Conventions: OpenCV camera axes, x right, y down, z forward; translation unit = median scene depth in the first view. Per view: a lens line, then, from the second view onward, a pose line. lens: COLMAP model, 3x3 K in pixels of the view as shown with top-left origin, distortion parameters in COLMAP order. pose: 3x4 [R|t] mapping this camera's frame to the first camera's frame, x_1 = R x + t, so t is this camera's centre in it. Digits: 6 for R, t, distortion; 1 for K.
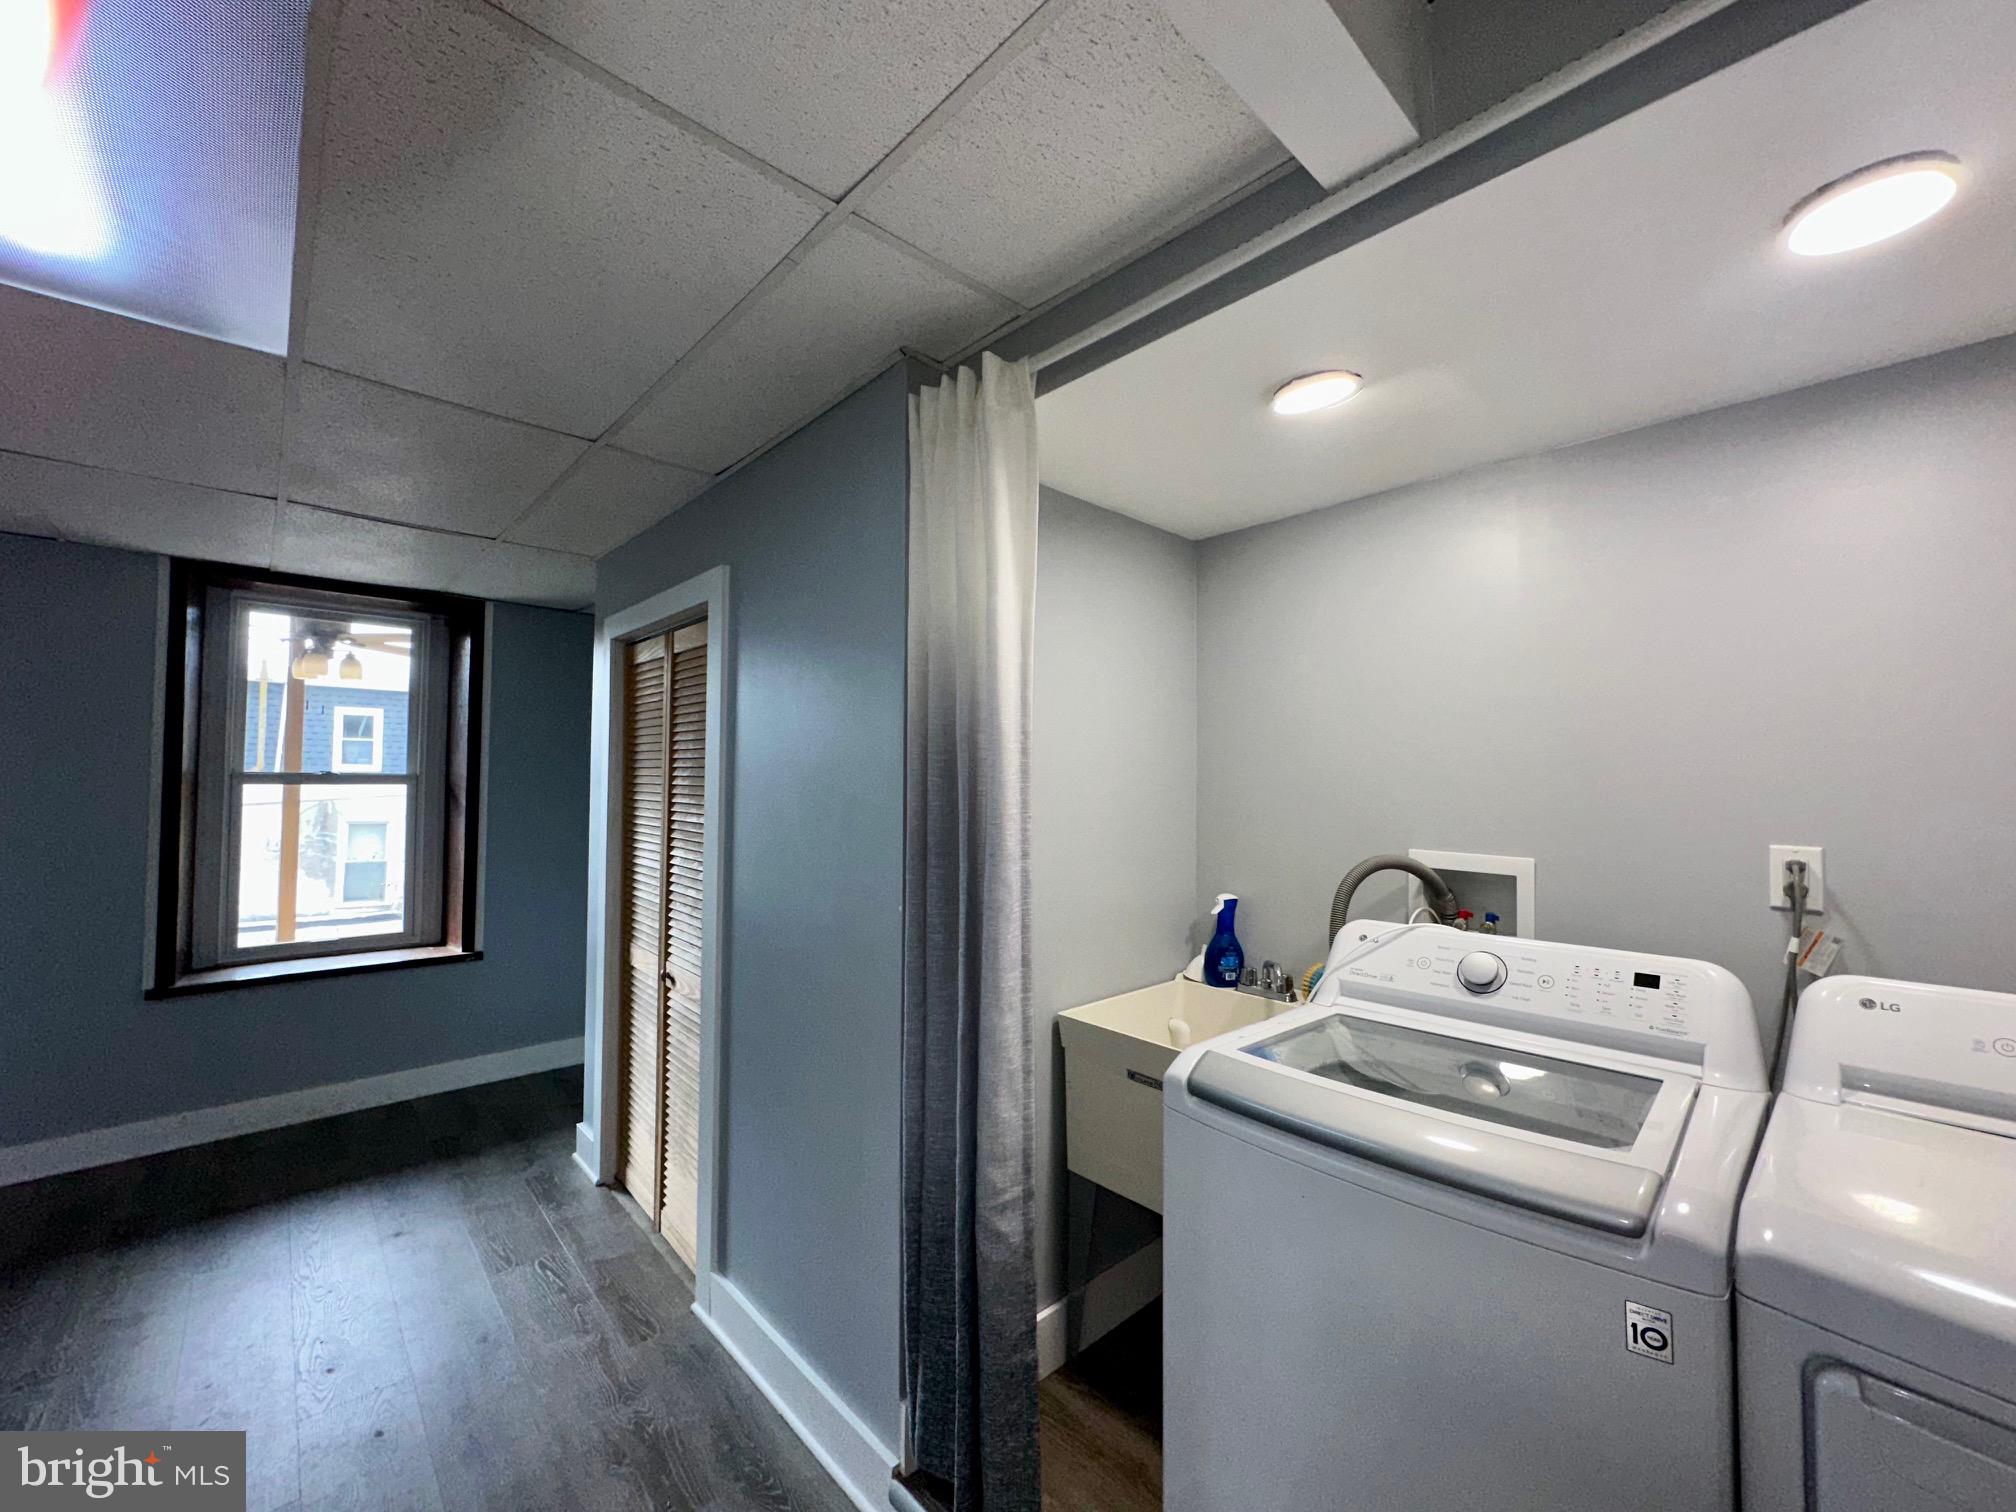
lens RADIAL K [[802.2, 0, 1008.0], [0, 802.2, 756.0], [0, 0, 1]] dist [-0.007621, 0.000987]
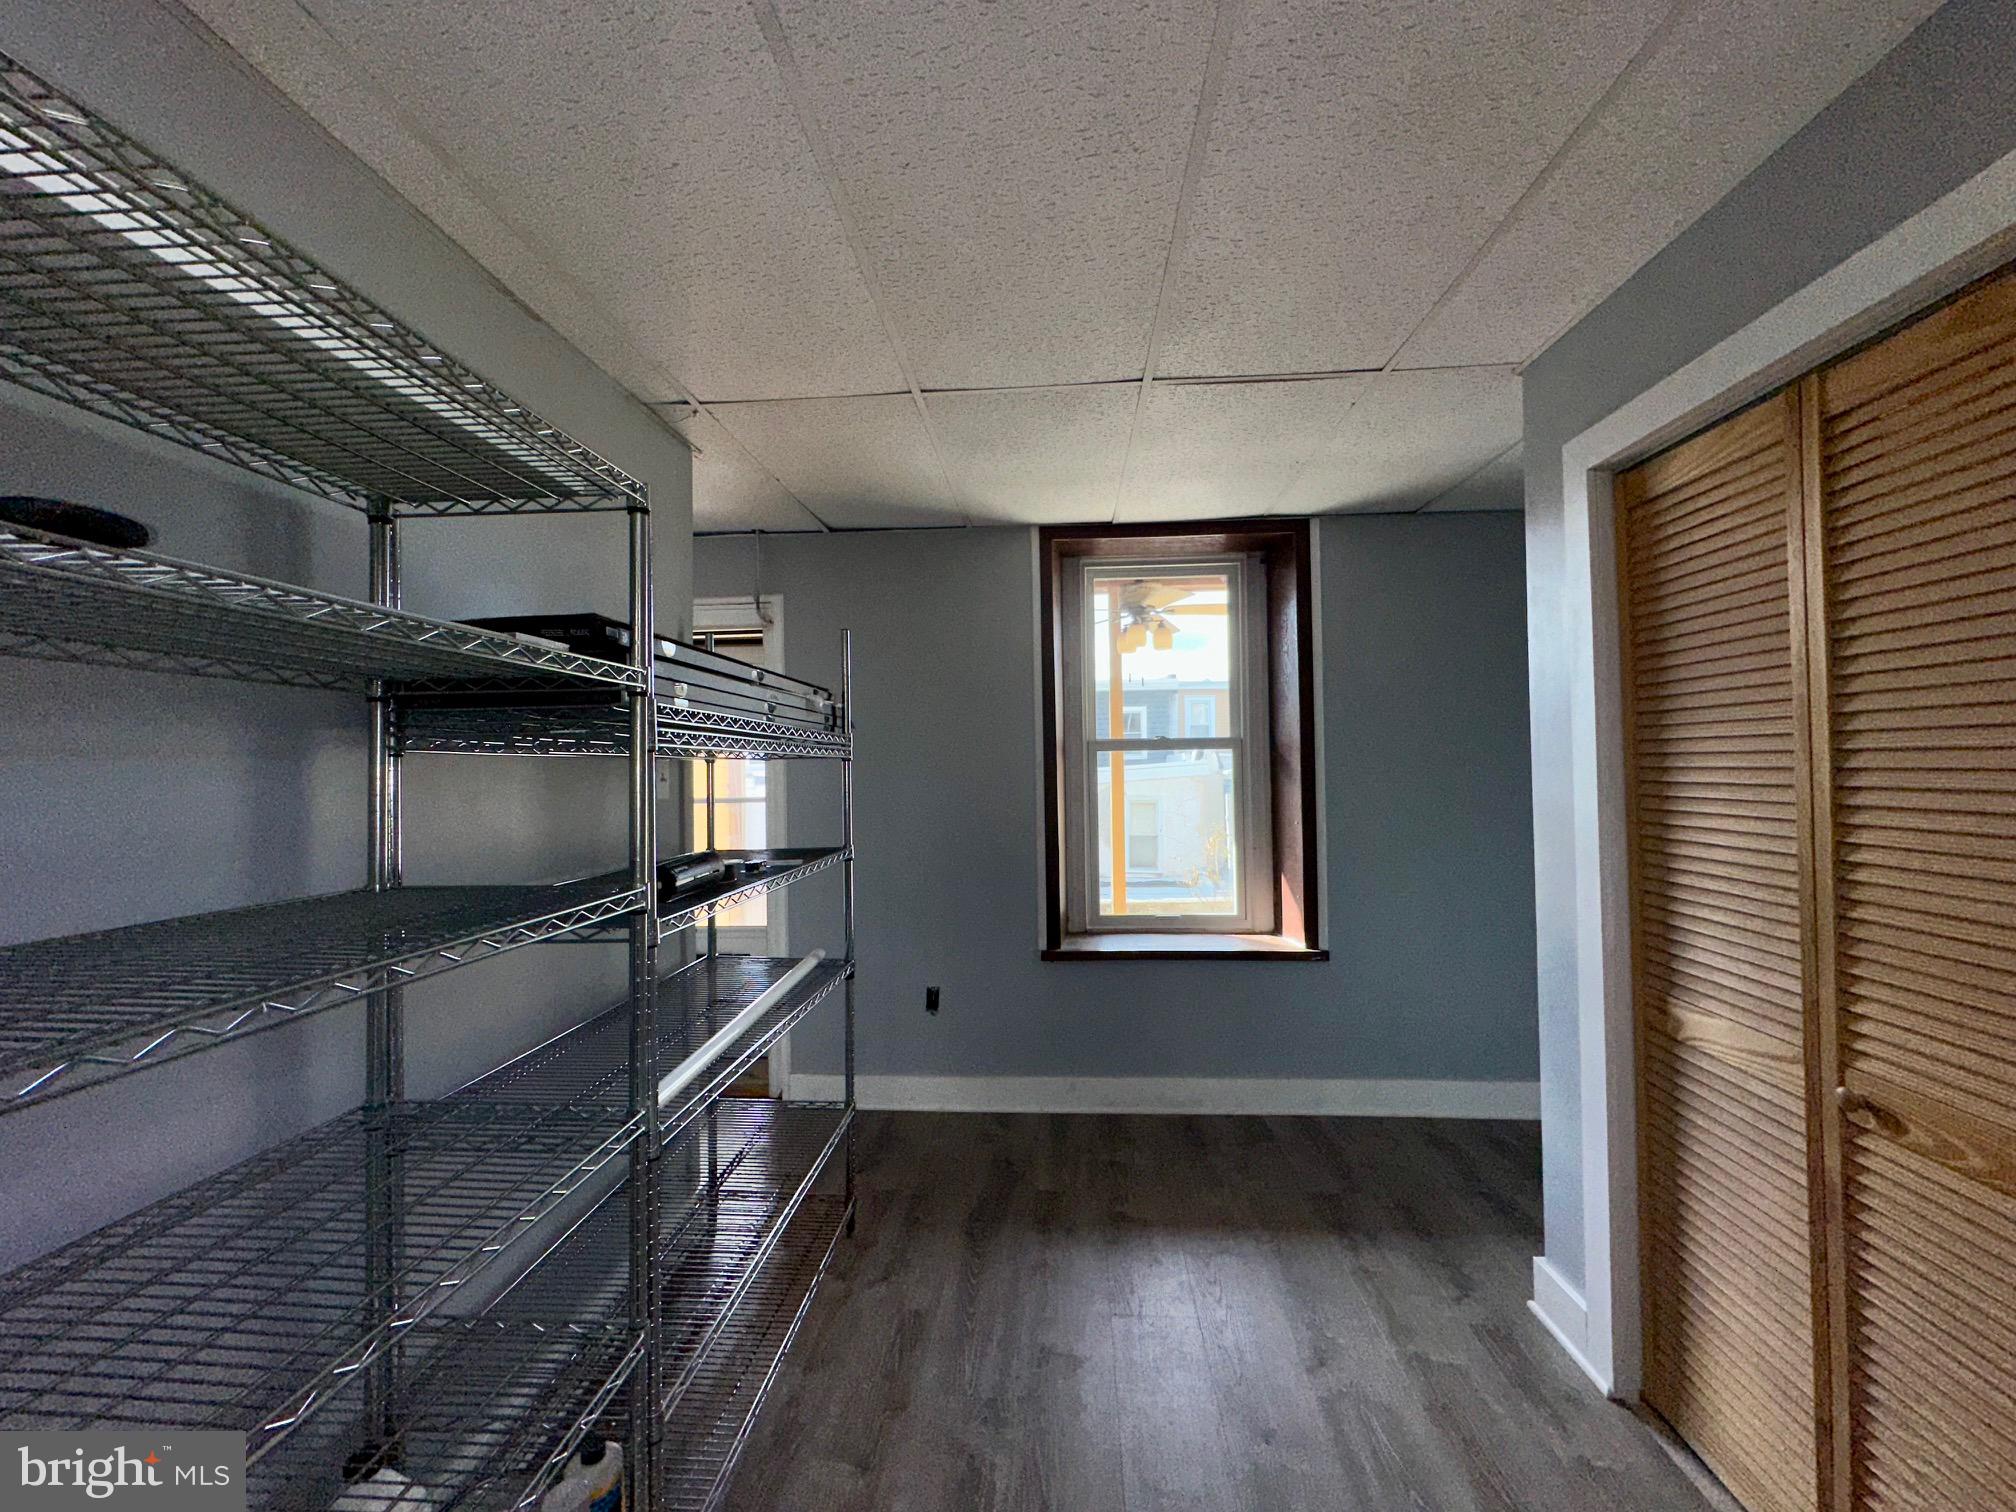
lens RADIAL K [[802.2, 0, 1008.0], [0, 802.2, 756.0], [0, 0, 1]] dist [-0.007621, 0.000987]
pose [[0.680090, -0.031840, -0.732437, -0.287667], [0.045679, 0.998956, -0.001012, 0.034933], [0.731704, -0.032768, 0.680834, 0.225567]]
